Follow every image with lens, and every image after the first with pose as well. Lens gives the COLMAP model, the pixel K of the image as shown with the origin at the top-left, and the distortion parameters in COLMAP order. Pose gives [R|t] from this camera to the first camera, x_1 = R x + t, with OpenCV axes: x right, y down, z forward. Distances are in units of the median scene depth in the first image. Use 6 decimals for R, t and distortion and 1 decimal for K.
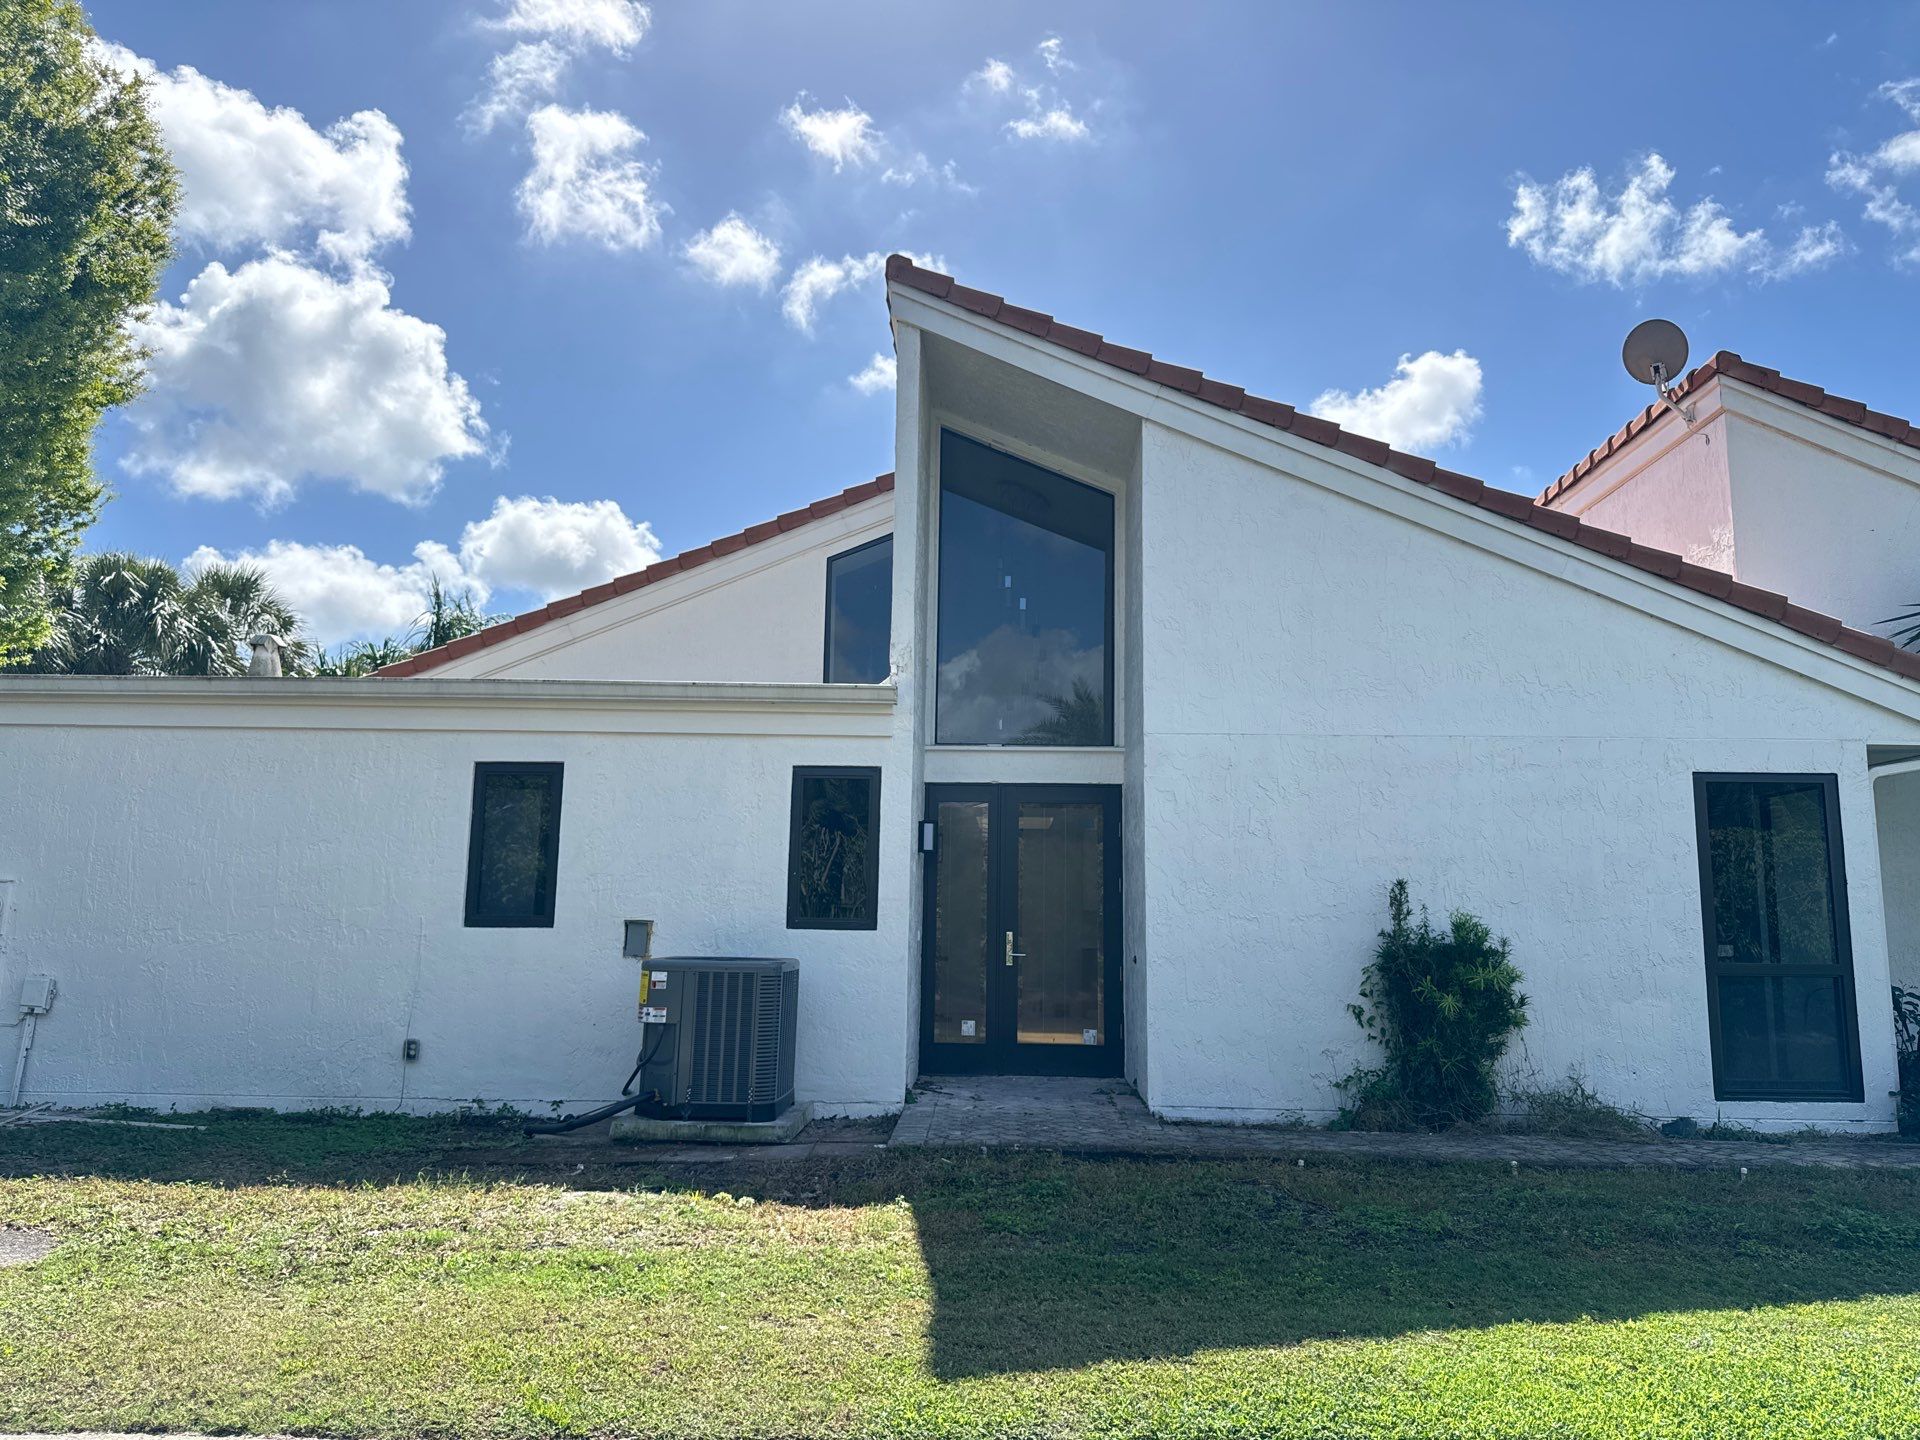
lens RADIAL K [[1346.5, 0, 962.1], [0, 1346.5, 725.5], [0, 0, 1]] dist [0.042815, -0.086463]
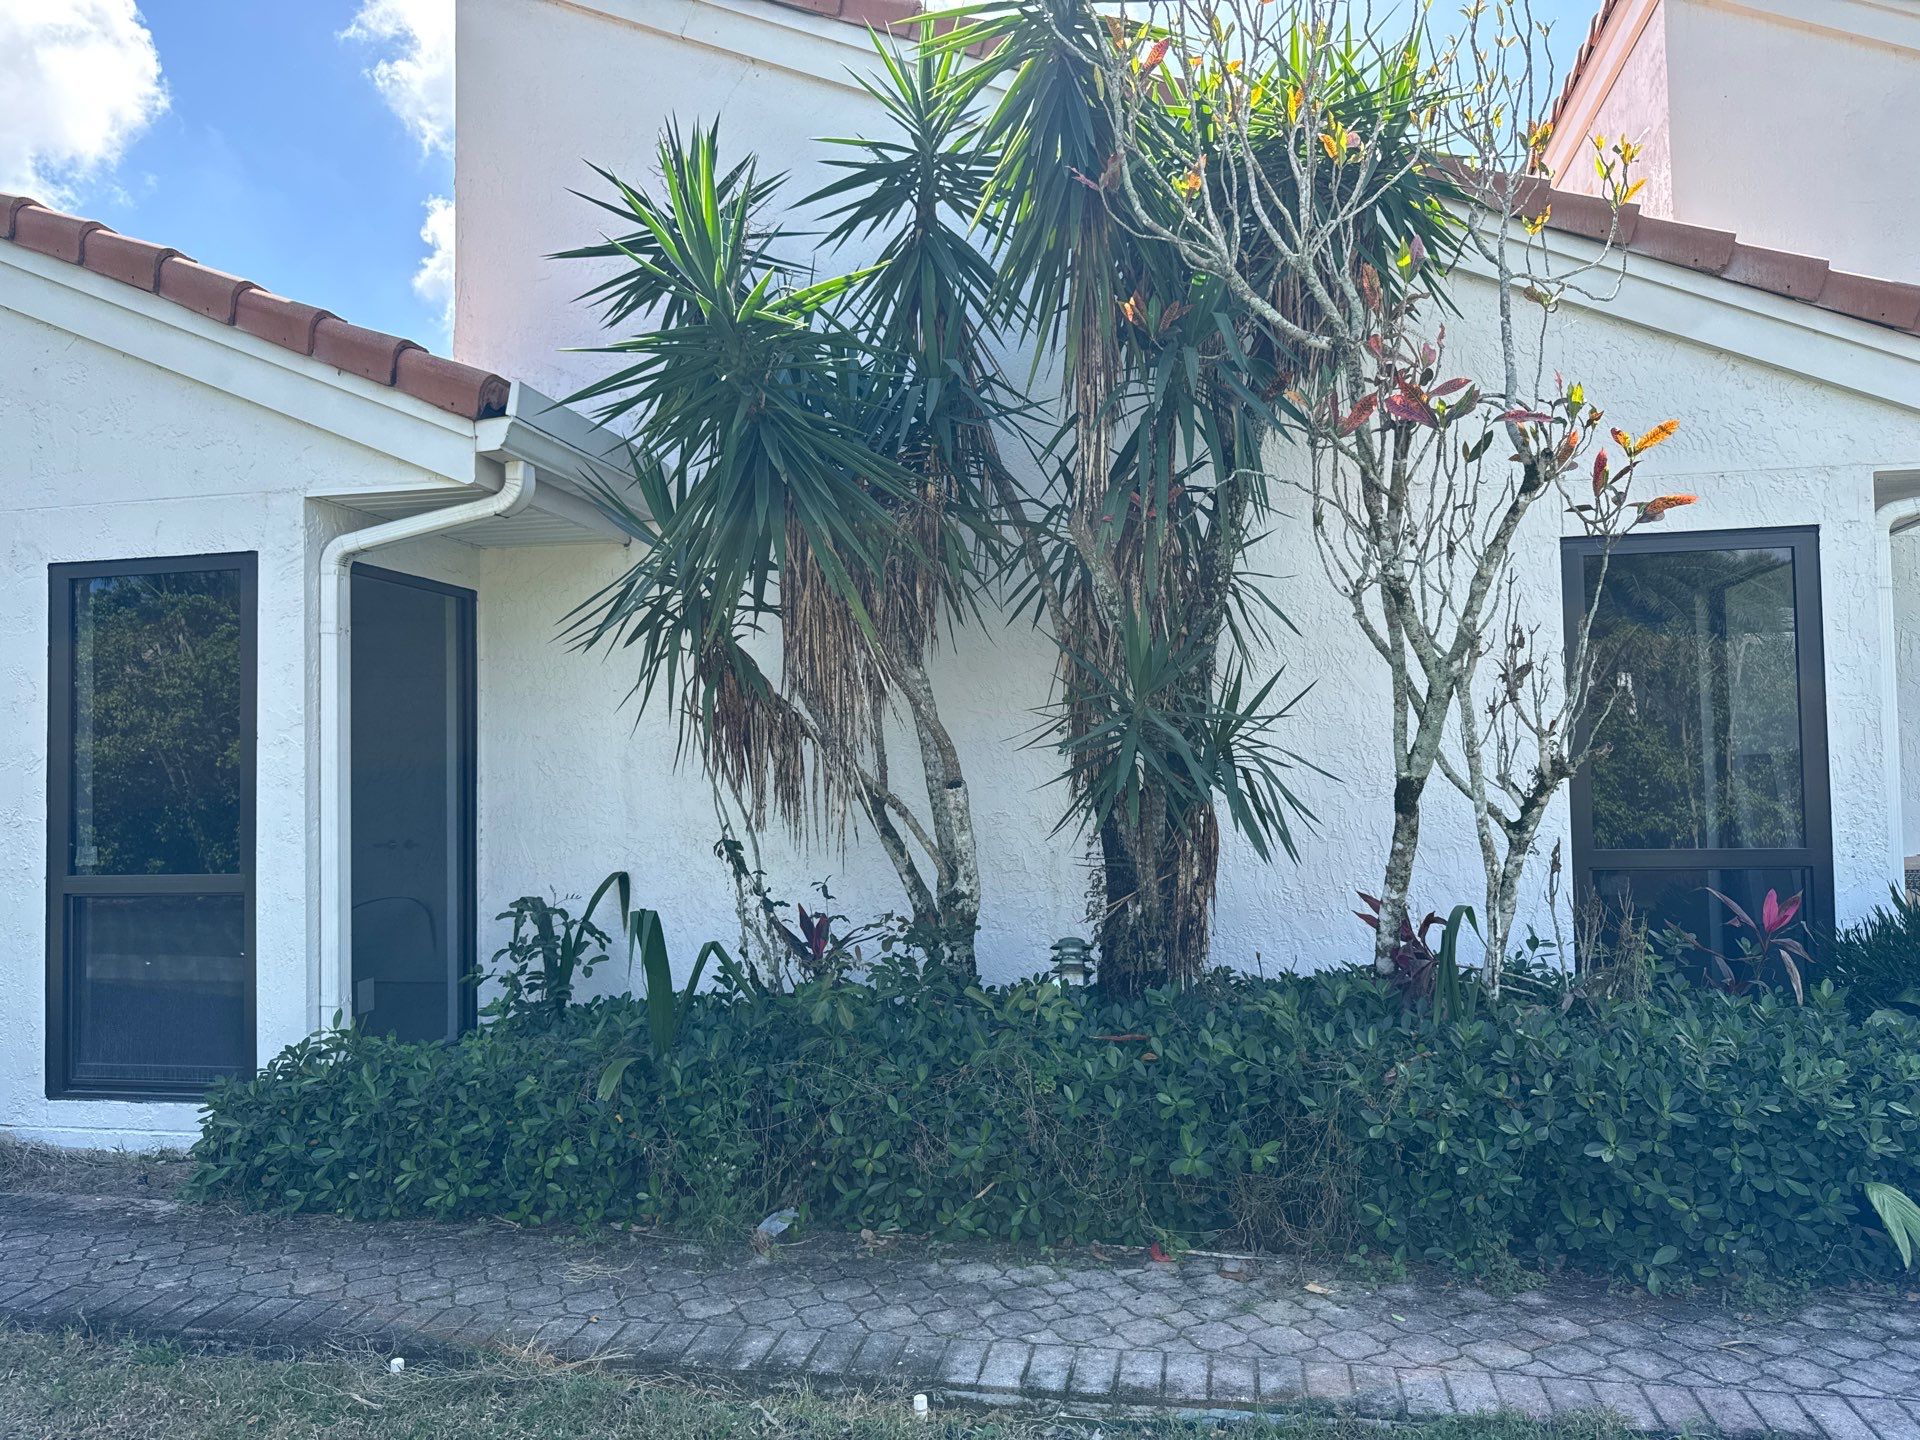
lens RADIAL K [[1273.9, 0, 960.0], [0, 1273.9, 720.0], [0, 0, 1]] dist [0.049667, -0.077872]
pose [[0.986969, -0.047671, -0.153684, 1.014325], [0.063542, 0.992950, 0.100067, 0.071110], [0.147831, -0.108528, 0.983040, 0.483421]]
